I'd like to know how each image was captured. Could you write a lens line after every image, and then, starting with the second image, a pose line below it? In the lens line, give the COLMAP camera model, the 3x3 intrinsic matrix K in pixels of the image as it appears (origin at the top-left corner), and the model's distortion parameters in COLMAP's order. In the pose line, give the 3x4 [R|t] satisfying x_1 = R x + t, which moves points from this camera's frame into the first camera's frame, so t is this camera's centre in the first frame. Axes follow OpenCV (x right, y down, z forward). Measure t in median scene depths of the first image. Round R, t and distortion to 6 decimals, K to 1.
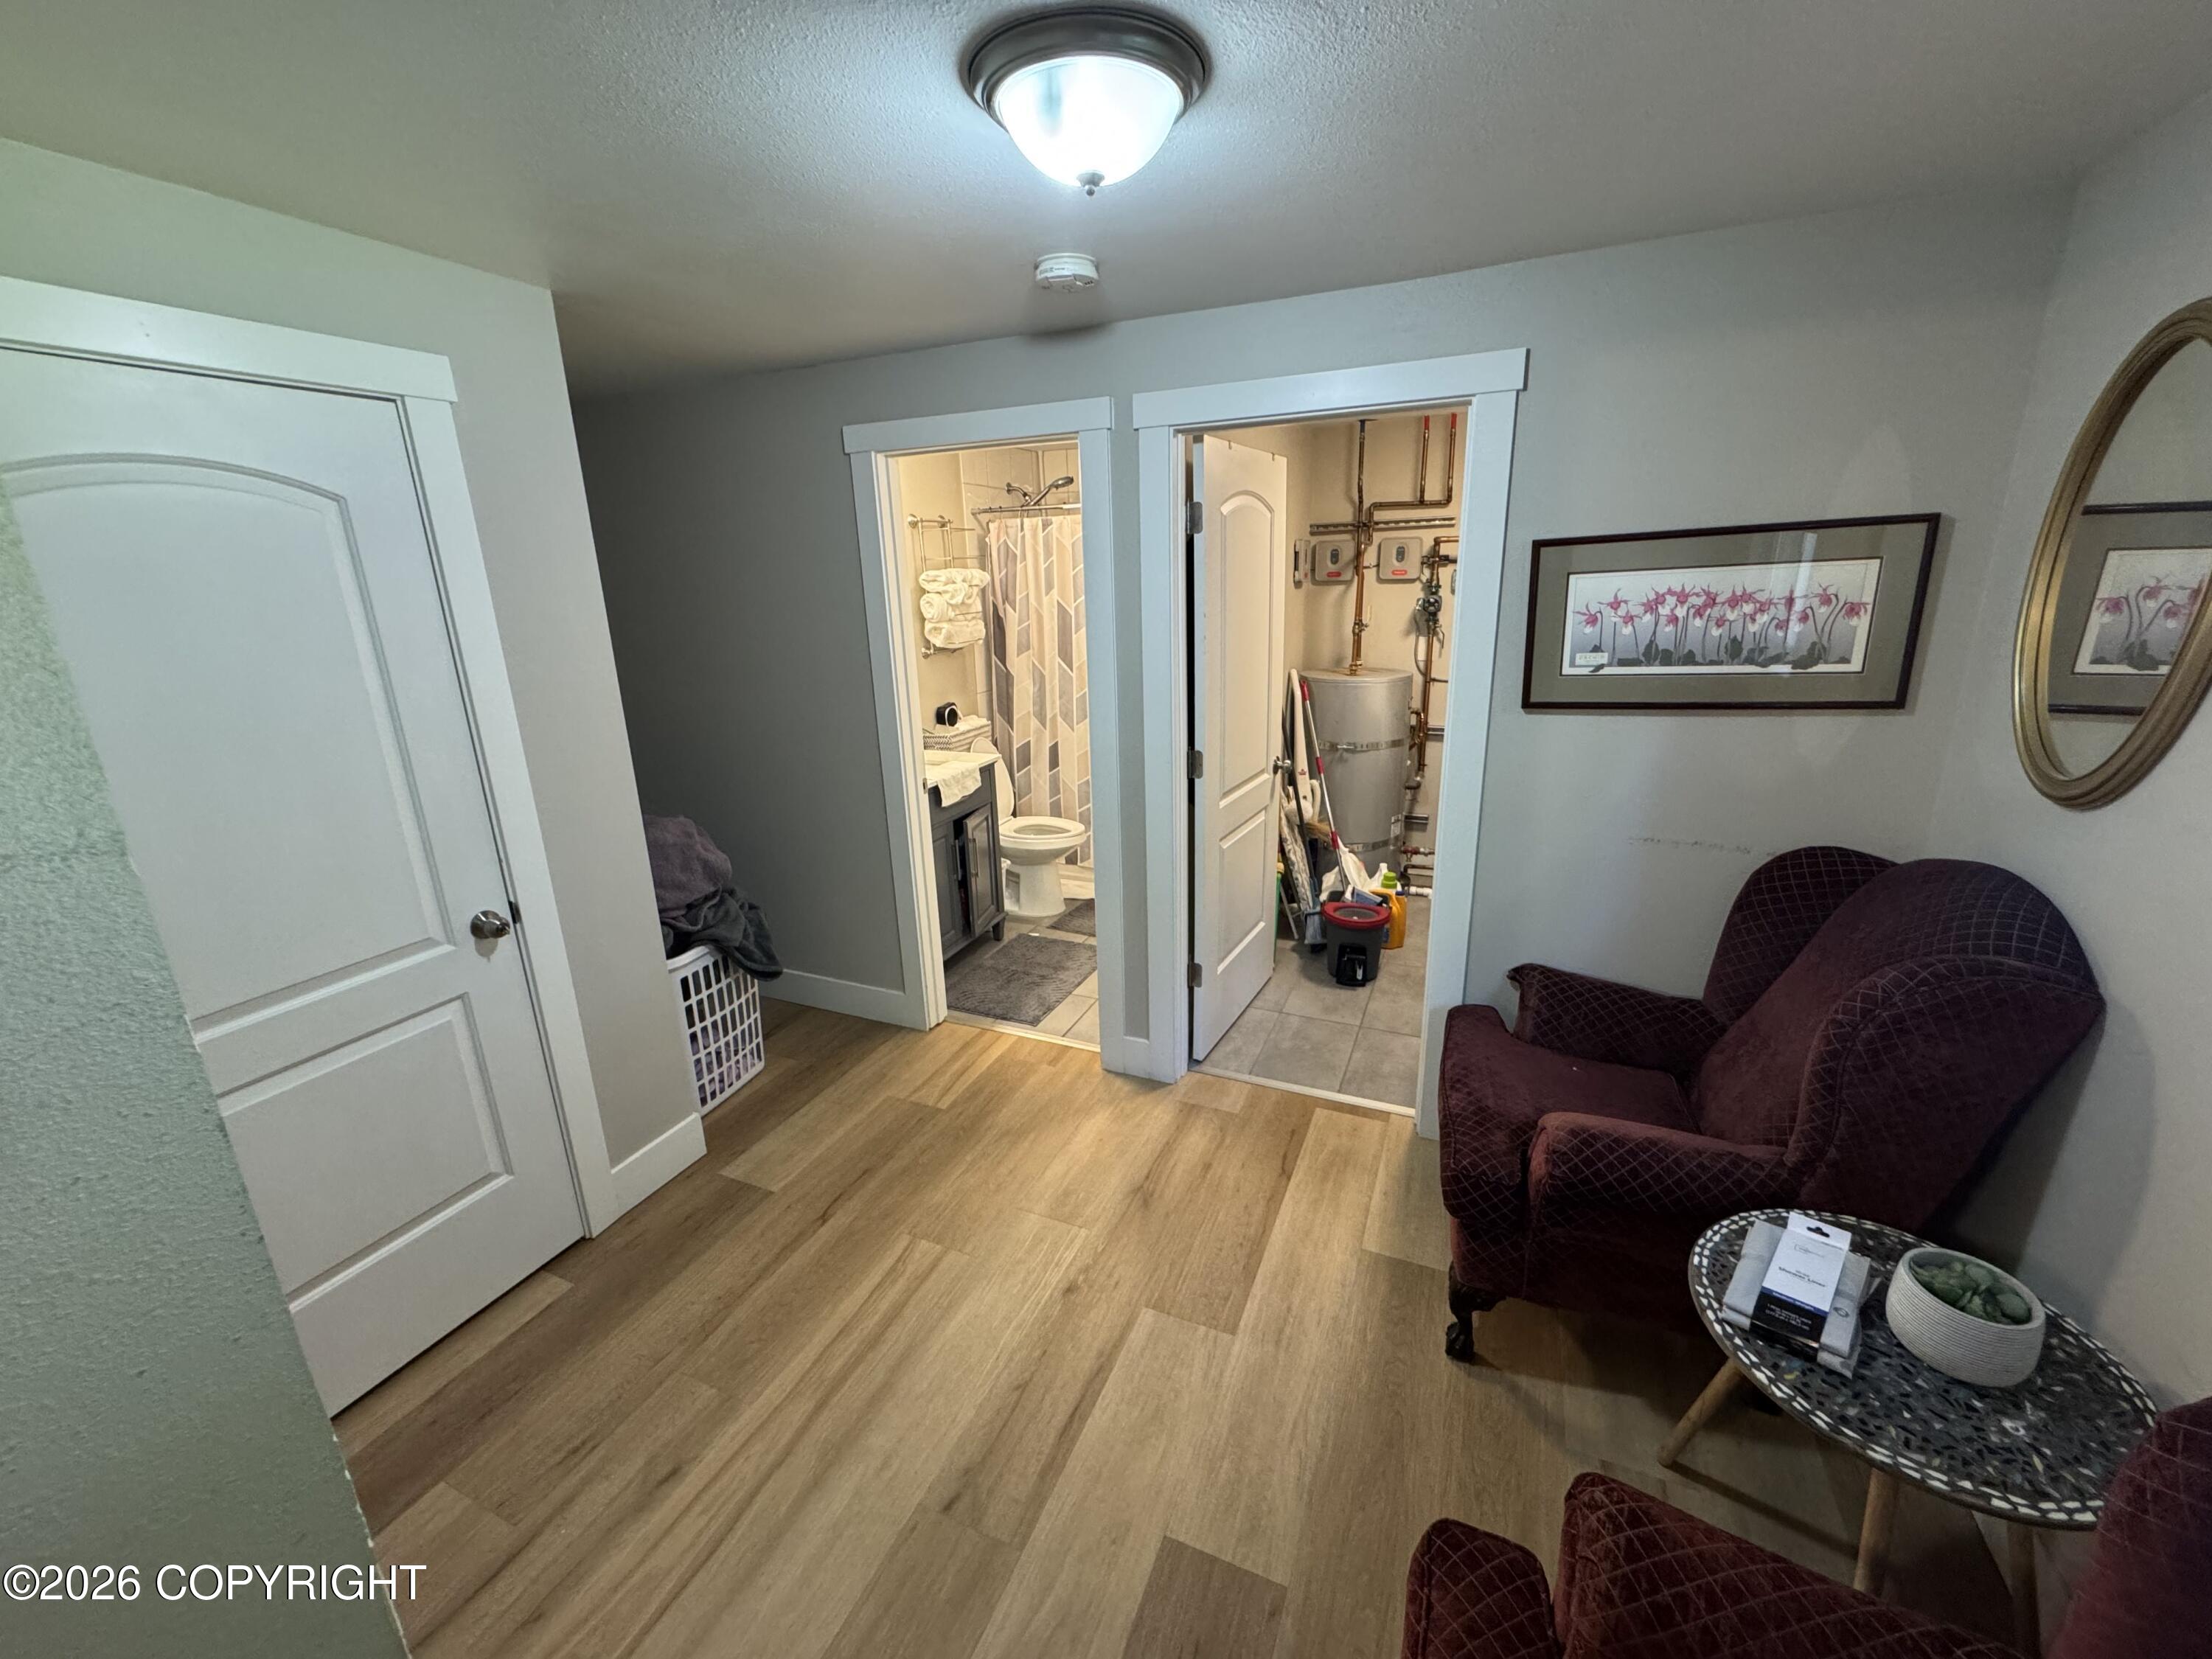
lens RADIAL K [[891.4, 0, 1106.0], [0, 891.4, 829.5], [0, 0, 1]] dist [-0.001625, -0.000142]
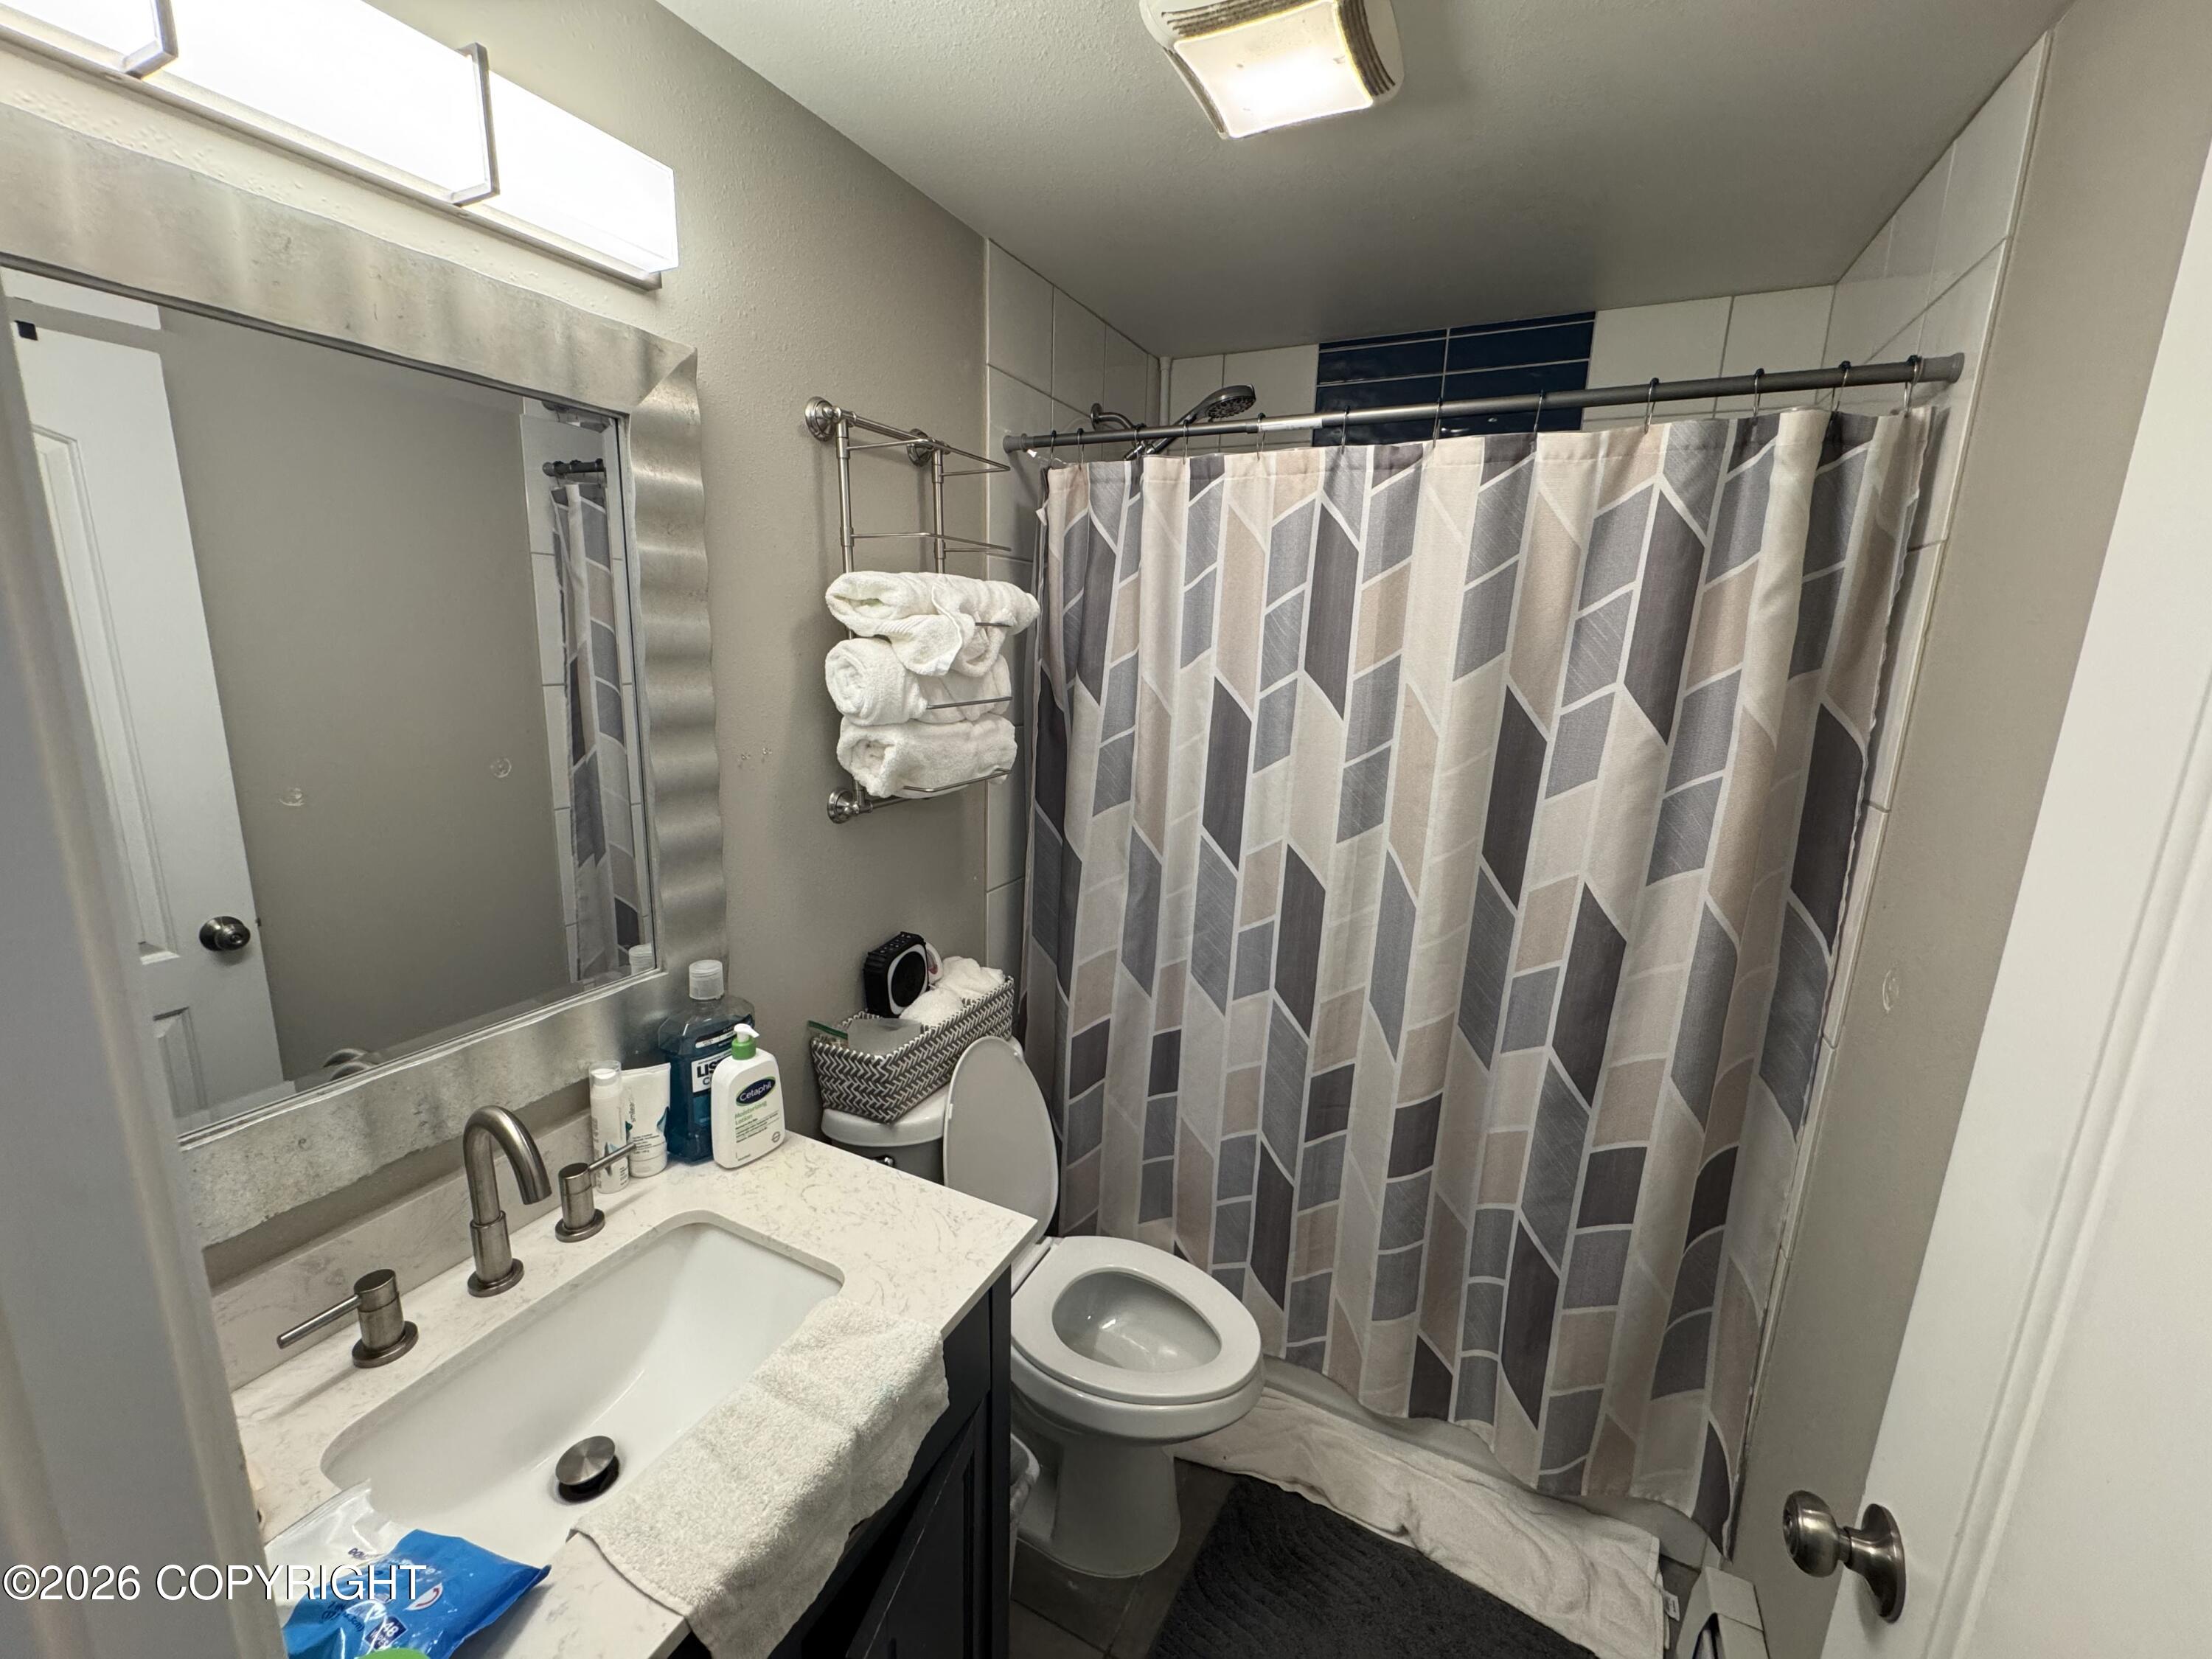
lens RADIAL K [[891.4, 0, 1106.0], [0, 891.4, 829.5], [0, 0, 1]] dist [-0.001625, -0.000142]
pose [[0.997074, 0.068465, -0.033999, -0.088411], [-0.070652, 0.995183, -0.067956, -0.176775], [0.029182, 0.070160, 0.997109, 0.671880]]
